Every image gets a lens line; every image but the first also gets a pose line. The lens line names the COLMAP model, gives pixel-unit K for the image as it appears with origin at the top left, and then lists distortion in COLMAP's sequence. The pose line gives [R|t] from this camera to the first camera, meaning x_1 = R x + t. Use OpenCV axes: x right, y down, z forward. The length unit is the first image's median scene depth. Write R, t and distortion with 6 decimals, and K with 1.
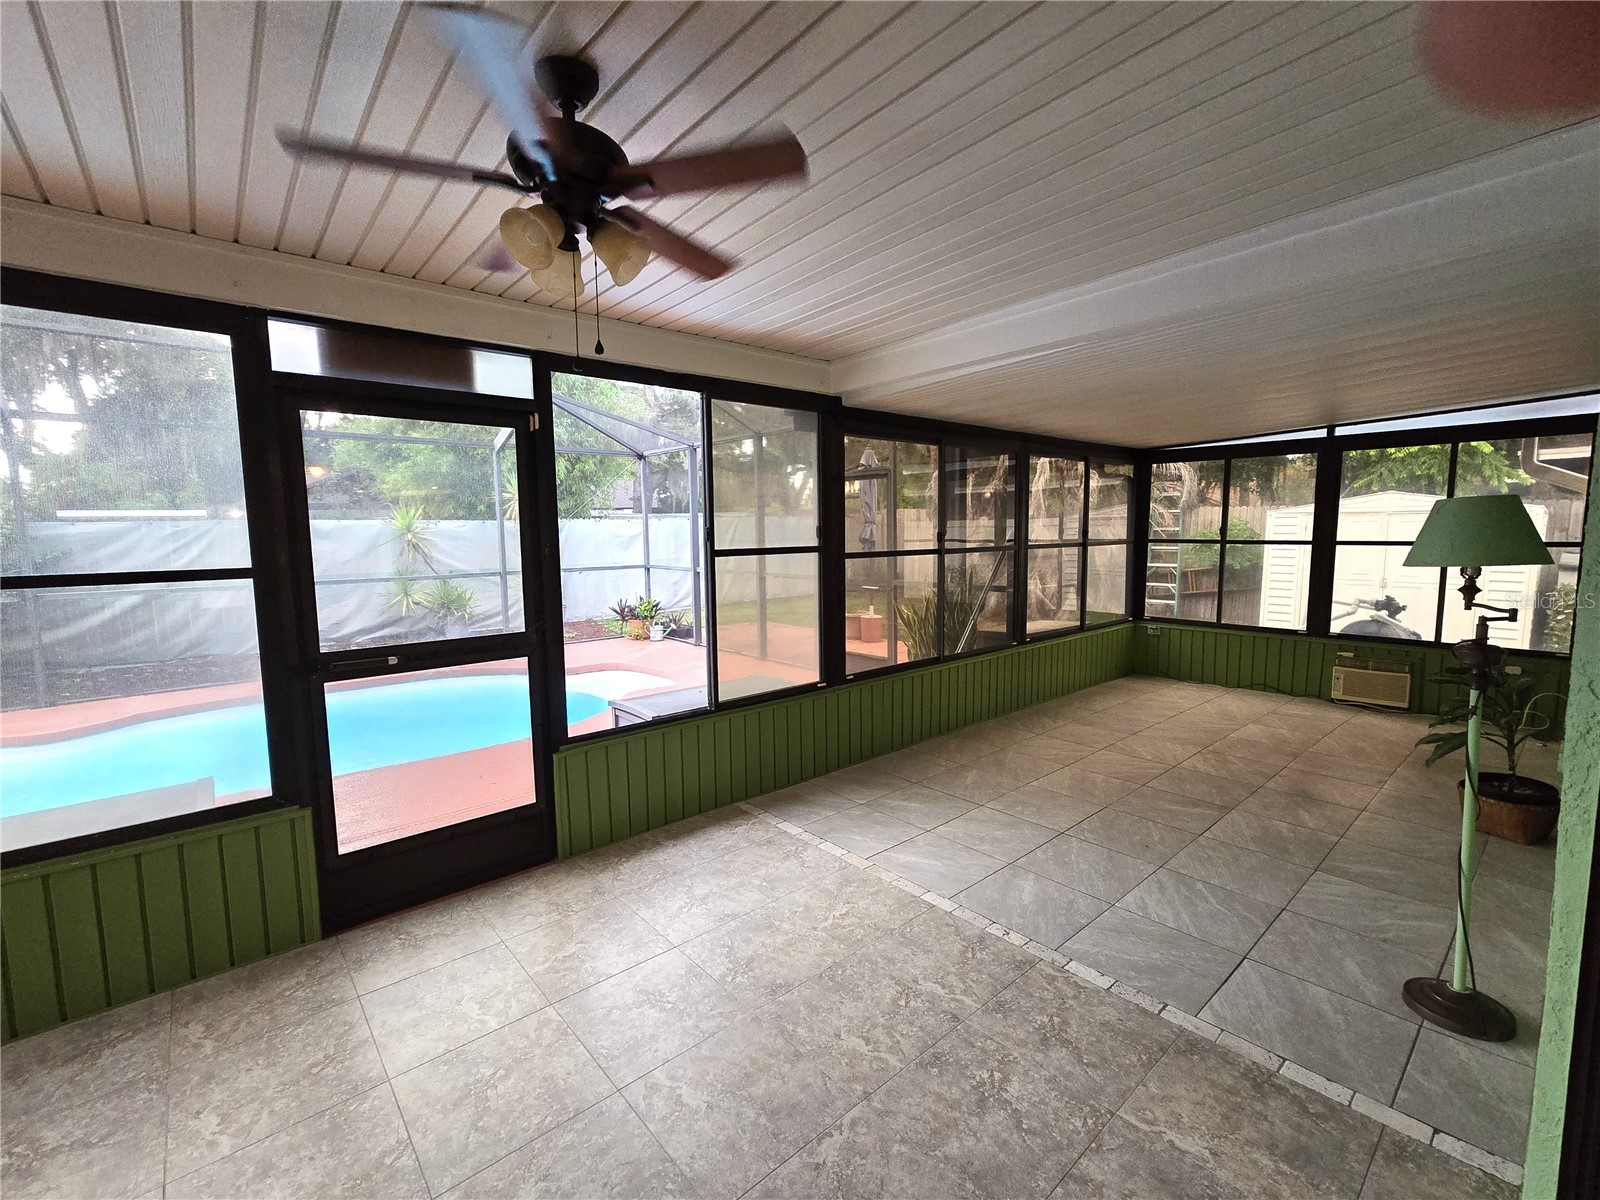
lens RADIAL K [[684.7, 0, 798.8], [0, 684.7, 601.4], [0, 0, 1]] dist [-0.000907, 0.000462]
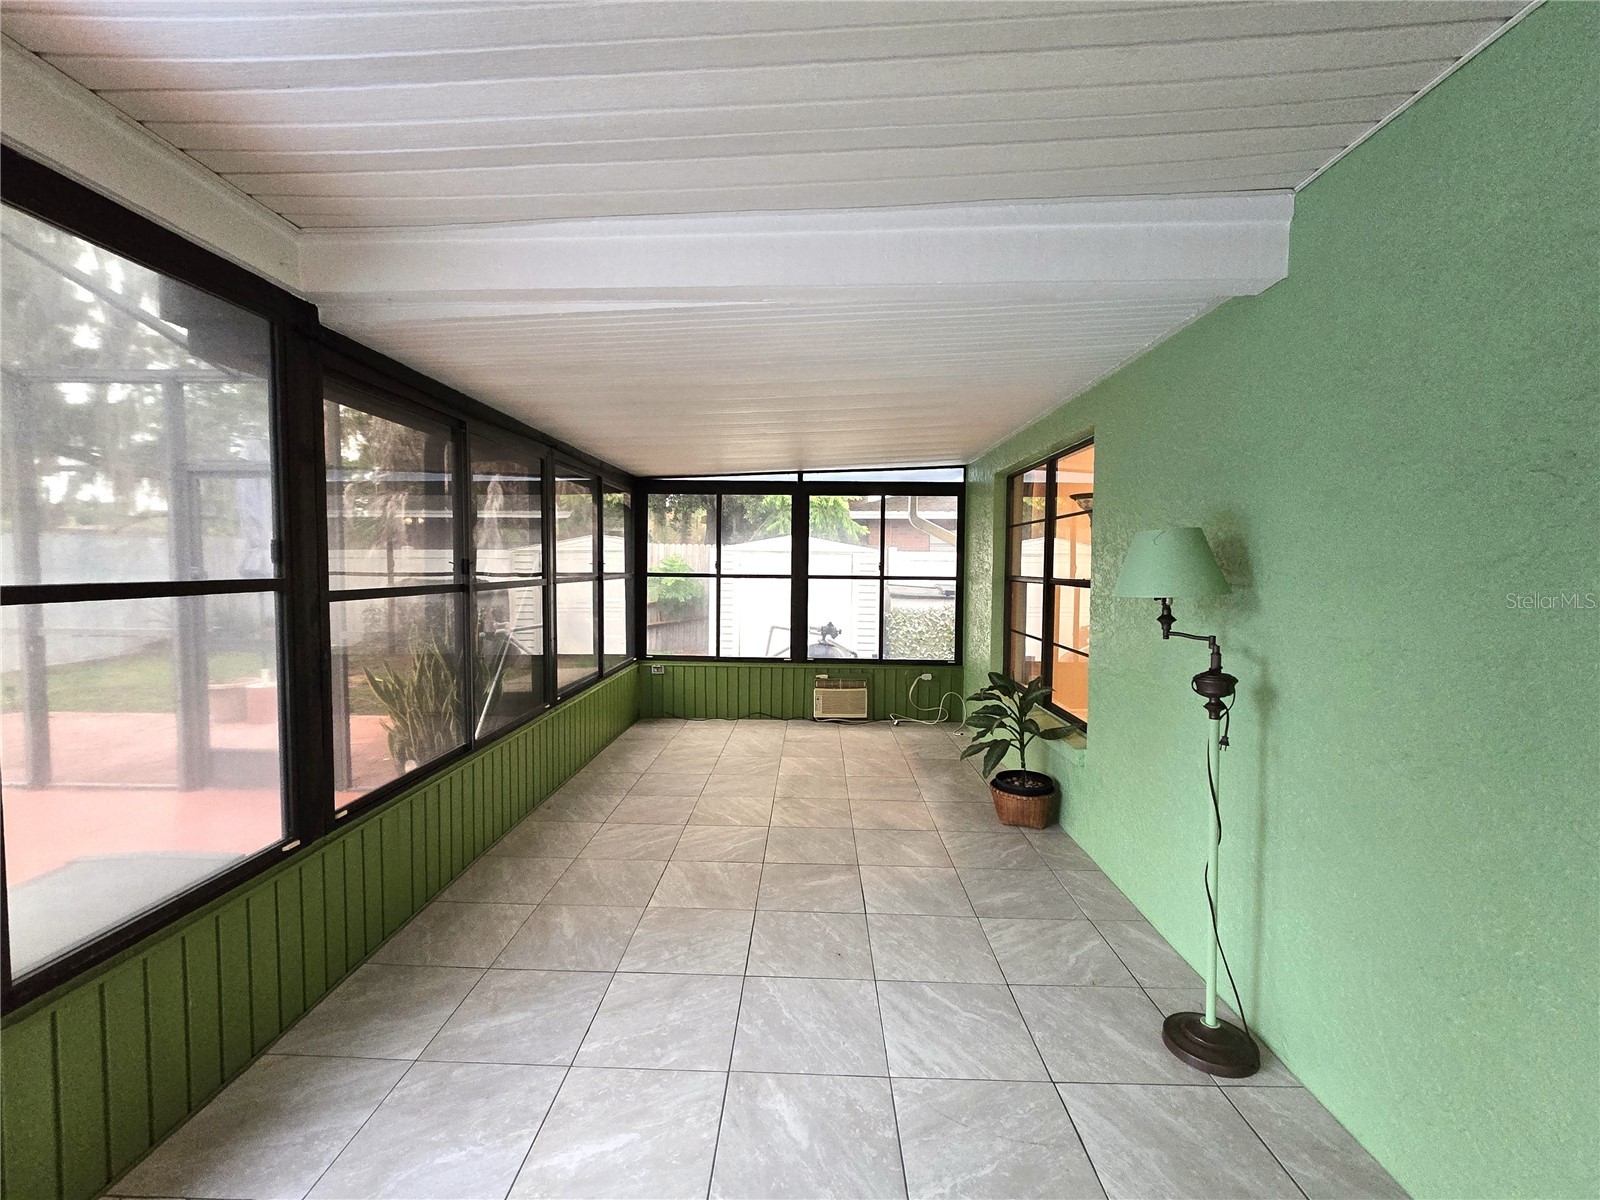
lens RADIAL K [[689.2, 0, 775.6], [0, 689.2, 600.4], [0, 0, 1]] dist [-0.000780, 0.000590]
pose [[0.689906, -0.021769, 0.723572, -0.087448], [0.061000, 0.997741, -0.028145, -0.026594], [-0.721324, 0.063556, 0.689675, 0.370074]]
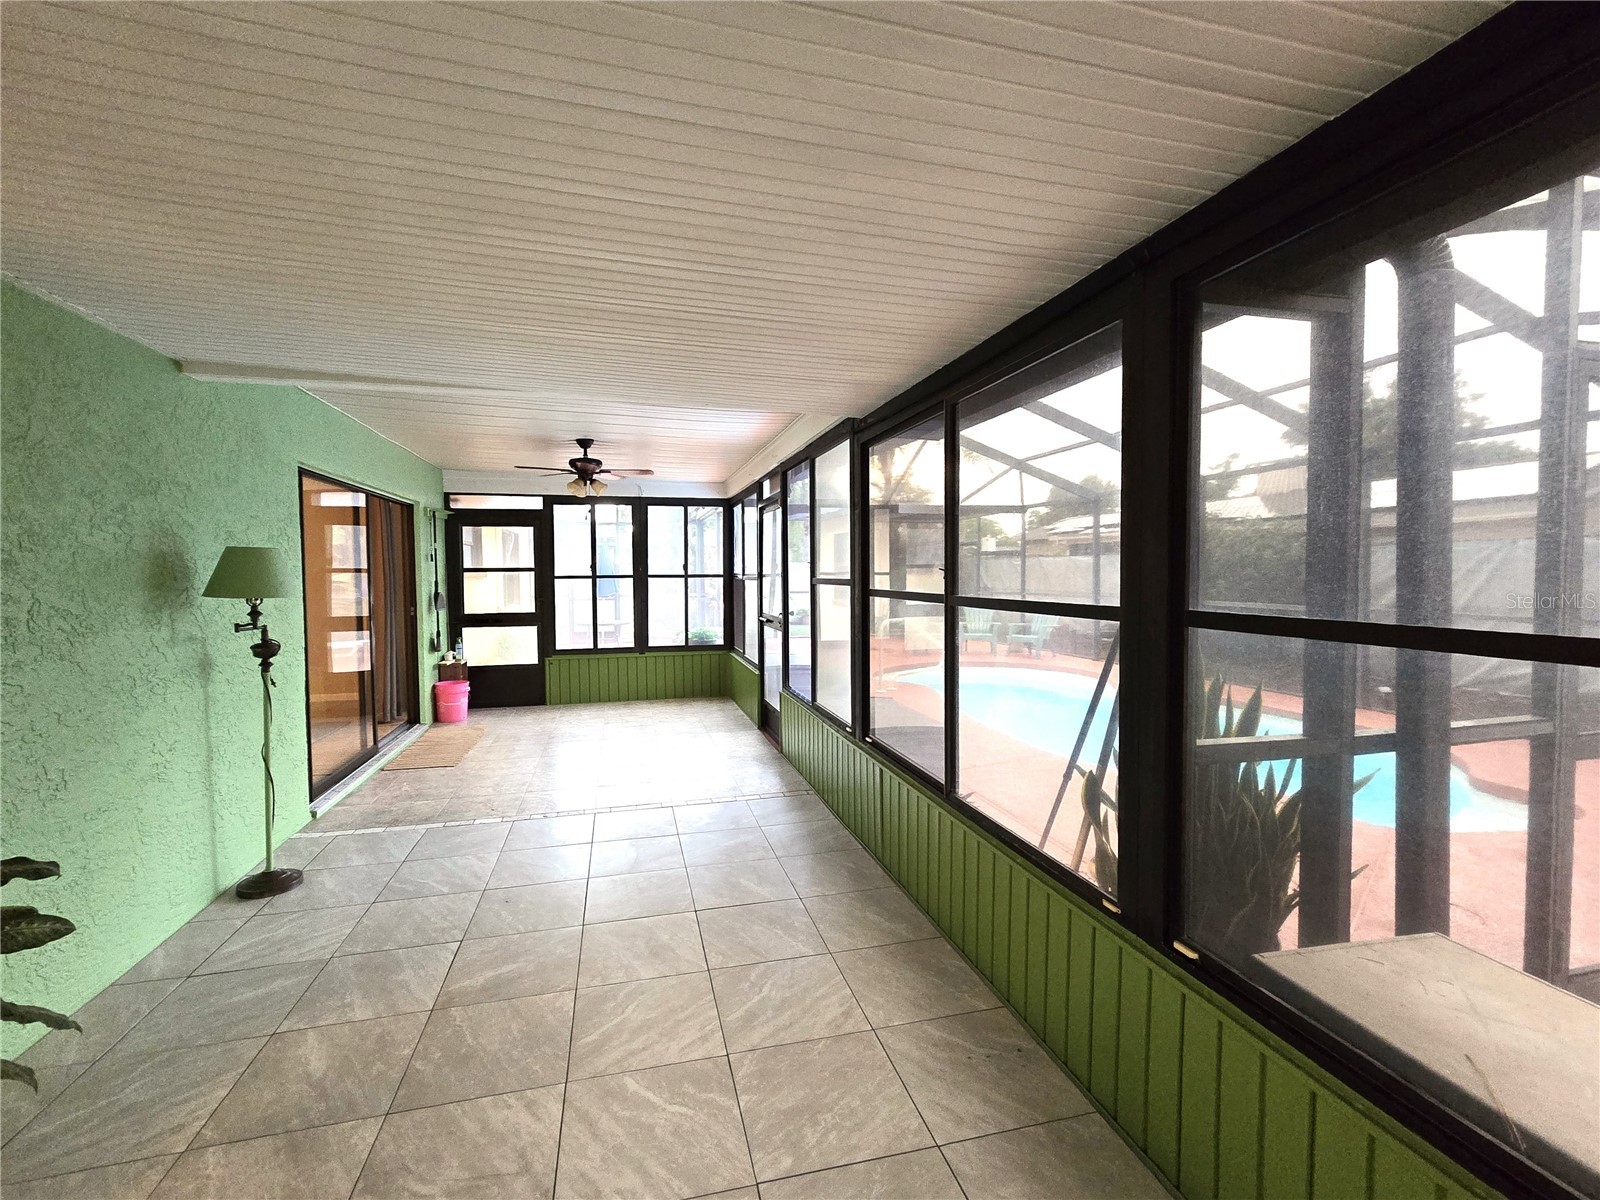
lens RADIAL K [[696.8, 0, 792.2], [0, 696.8, 598.6], [0, 0, 1]] dist [-0.004109, -0.000214]
pose [[-0.451283, 0.052009, -0.890864, 0.905001], [-0.079660, 0.991967, 0.098265, -0.140704], [0.888818, 0.115312, -0.443515, 1.342238]]
